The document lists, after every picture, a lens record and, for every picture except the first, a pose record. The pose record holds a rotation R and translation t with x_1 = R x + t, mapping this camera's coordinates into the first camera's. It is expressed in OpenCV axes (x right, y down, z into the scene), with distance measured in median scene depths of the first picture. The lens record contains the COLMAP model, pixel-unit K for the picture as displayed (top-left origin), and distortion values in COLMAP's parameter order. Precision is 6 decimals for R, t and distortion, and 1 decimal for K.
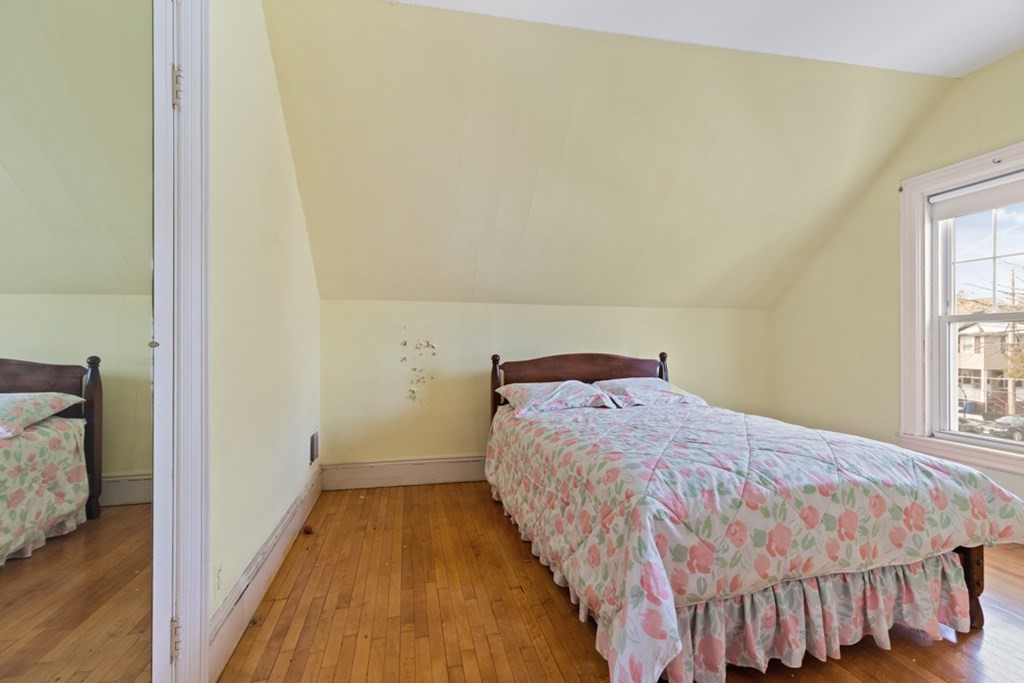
lens RADIAL K [[465.0, 0, 509.1], [0, 465.0, 333.3], [0, 0, 1]] dist [0.001006, -0.000234]
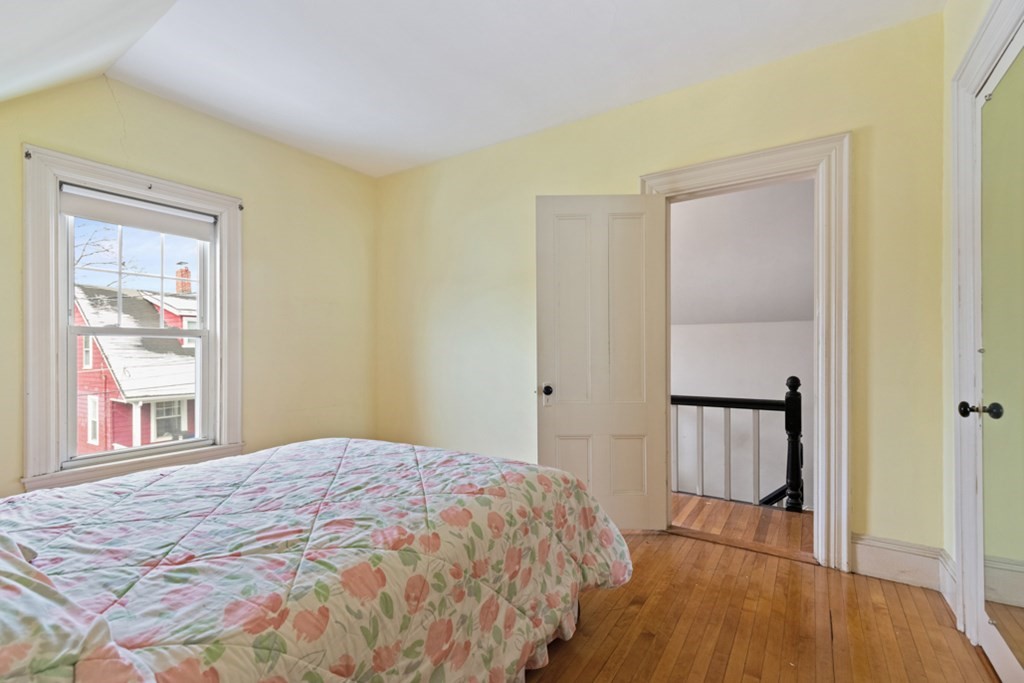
lens RADIAL K [[467.4, 0, 511.0], [0, 467.4, 364.7], [0, 0, 1]] dist [0.000085, -0.000225]
pose [[-0.704739, -0.015414, 0.709299, -0.264651], [-0.000868, 0.999782, 0.020863, 0.014291], [-0.709466, 0.014087, -0.704599, 1.031836]]
